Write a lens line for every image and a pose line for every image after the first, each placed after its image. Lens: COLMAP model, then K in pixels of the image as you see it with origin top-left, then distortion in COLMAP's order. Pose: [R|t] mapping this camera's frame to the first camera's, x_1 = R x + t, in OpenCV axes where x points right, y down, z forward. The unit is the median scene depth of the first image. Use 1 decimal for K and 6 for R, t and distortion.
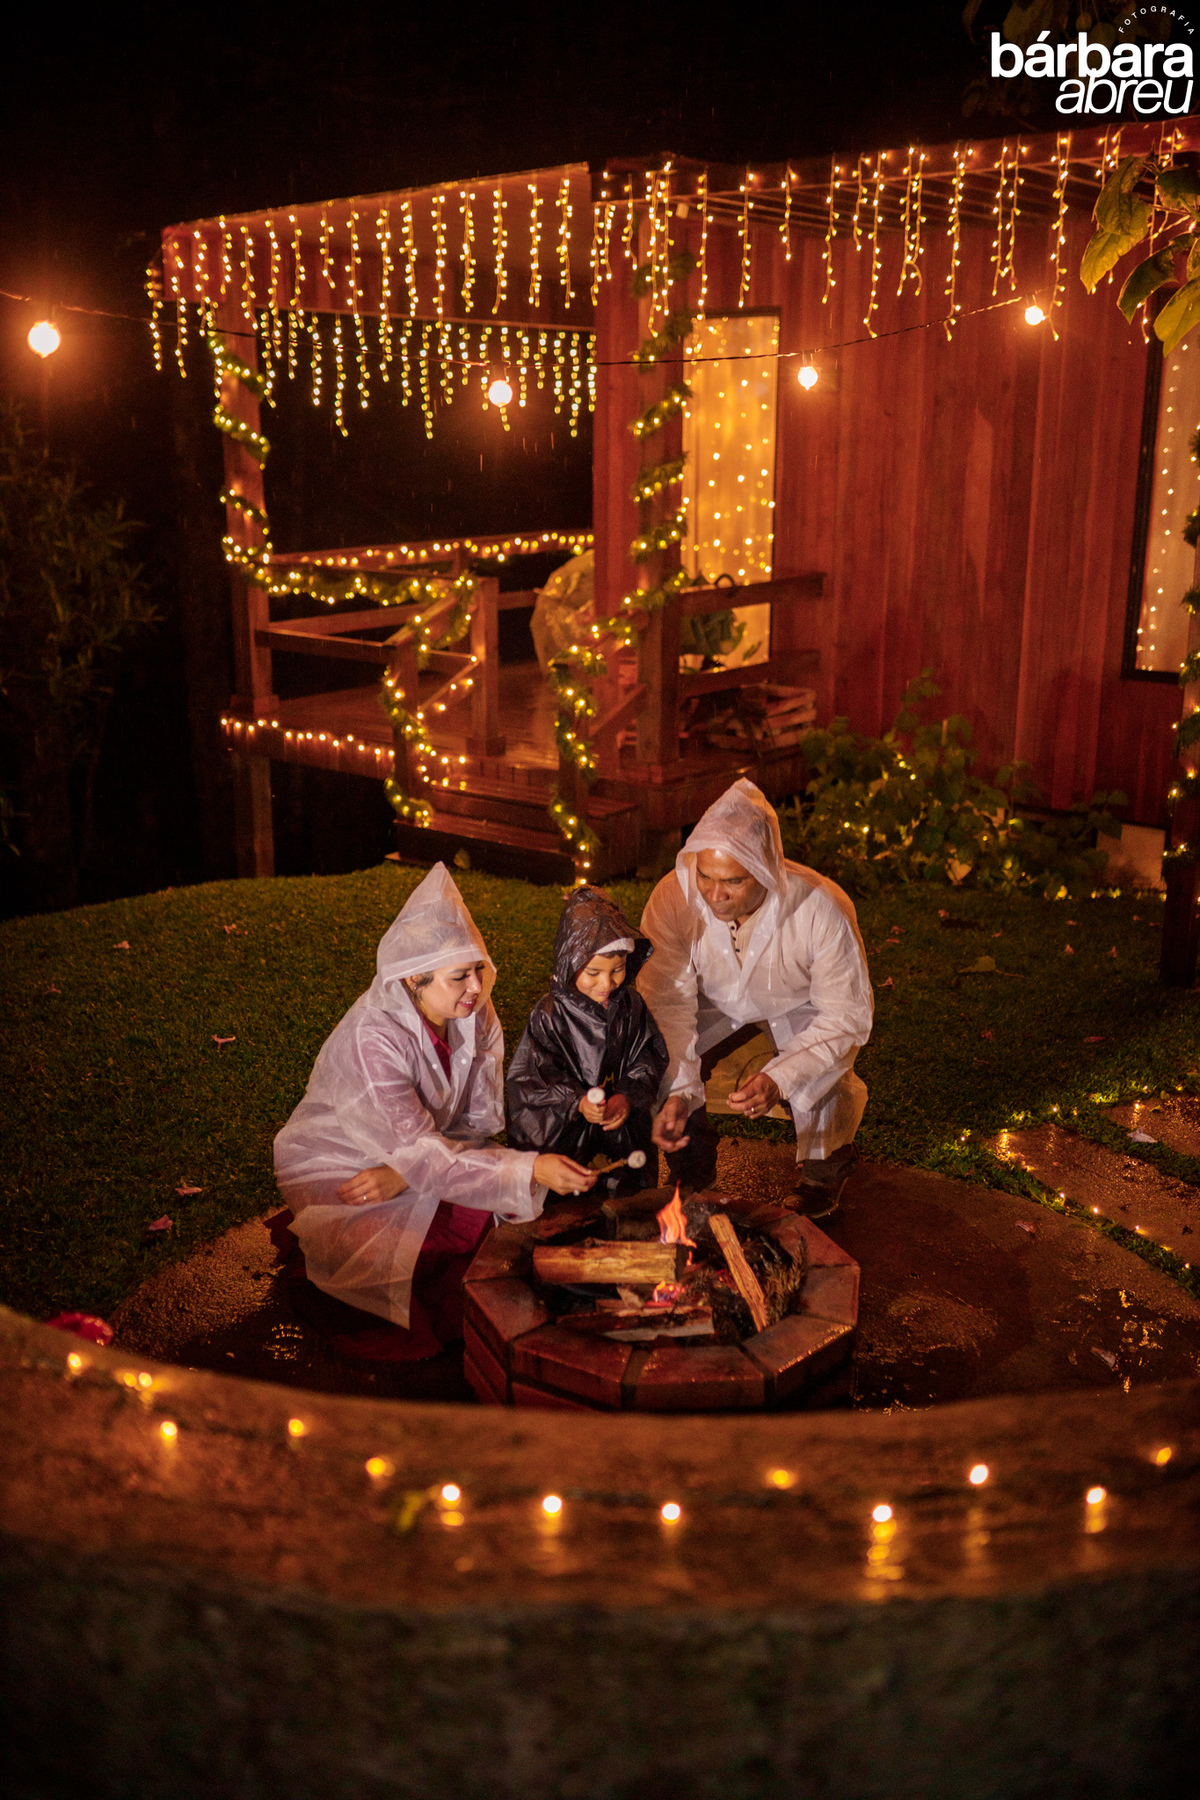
lens RADIAL K [[1754.5, 0, 597.6], [0, 1754.5, 898.5], [0, 0, 1]] dist [-0.005024, 0.000000]
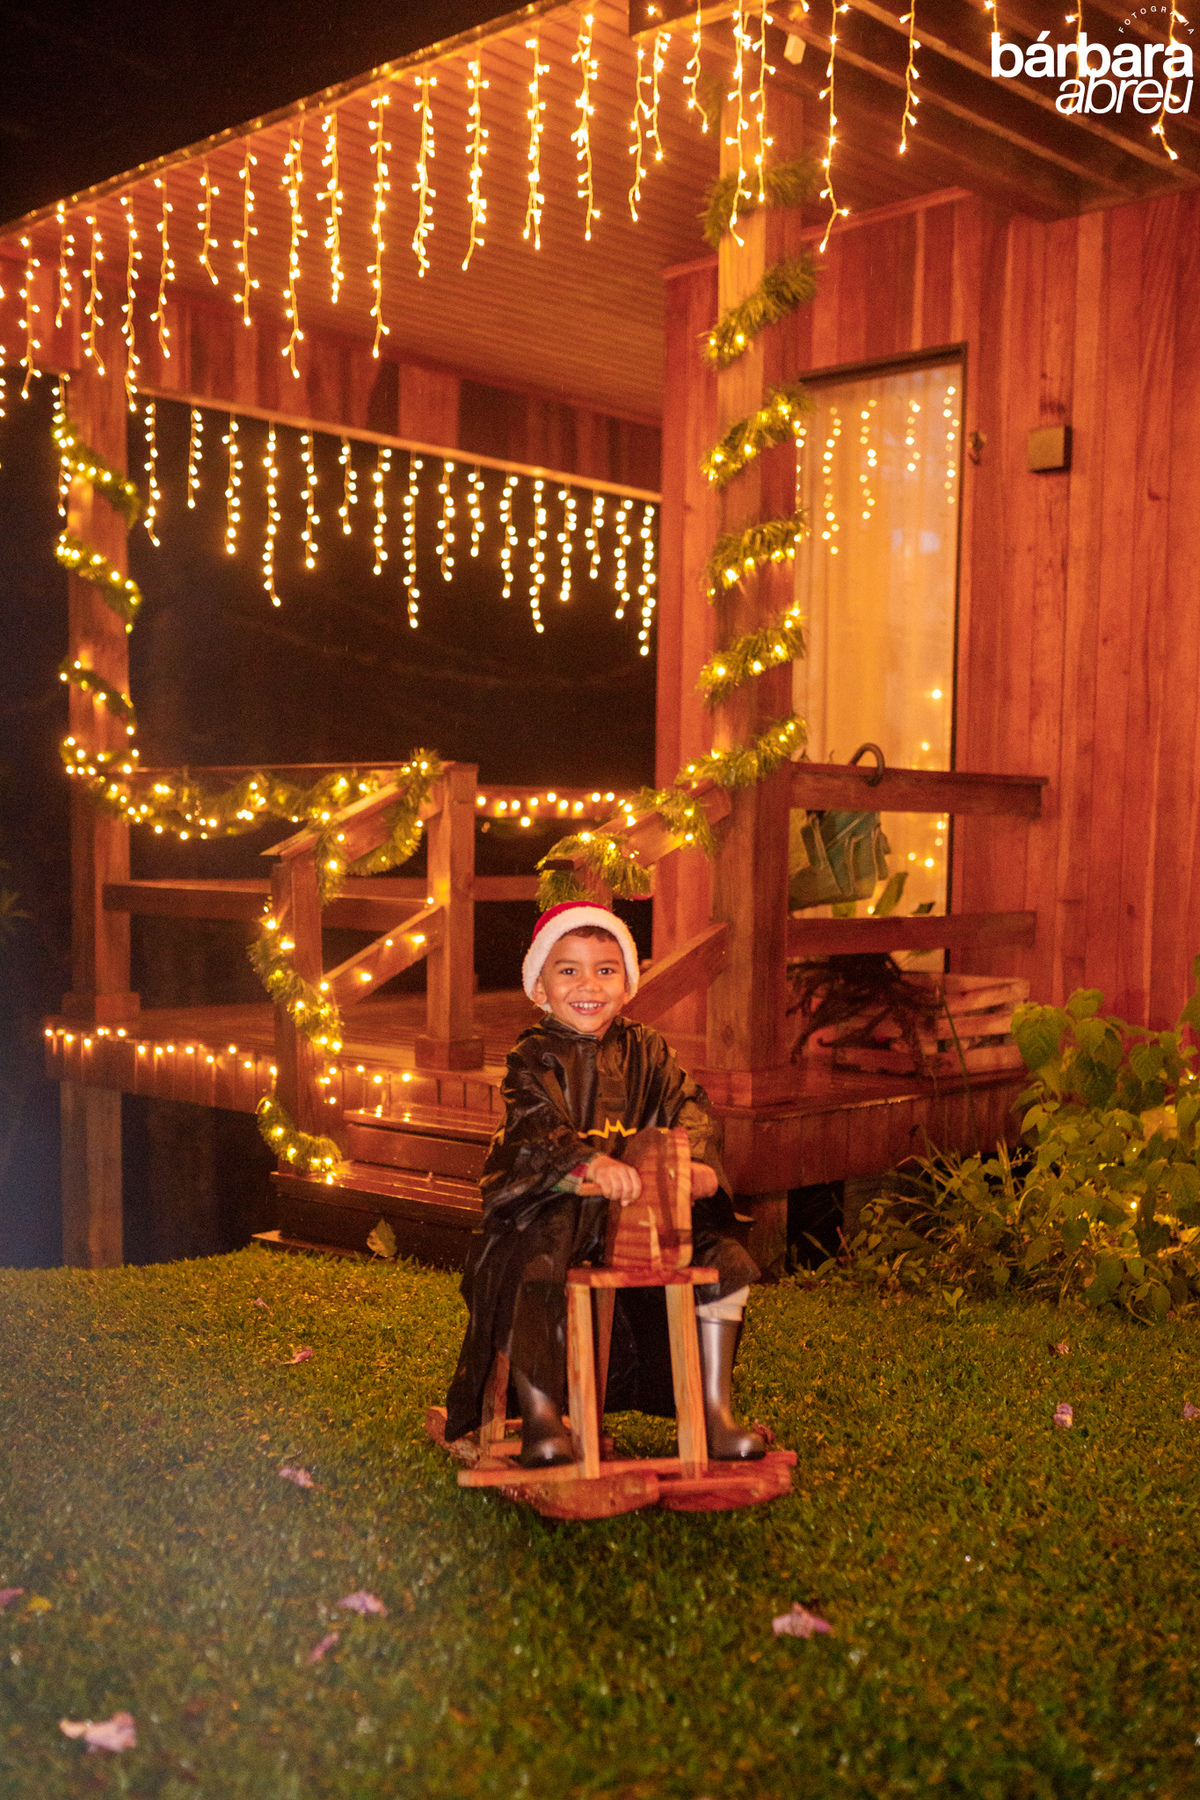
lens RADIAL K [[1957.6, 0, 570.6], [0, 1957.6, 1069.1], [0, 0, 1]] dist [-0.043267, 0.000000]
pose [[0.996521, 0.018337, -0.081294, 0.028320], [-0.032340, 0.984135, -0.174449, 0.028182], [0.076805, 0.176471, 0.981305, 0.382310]]
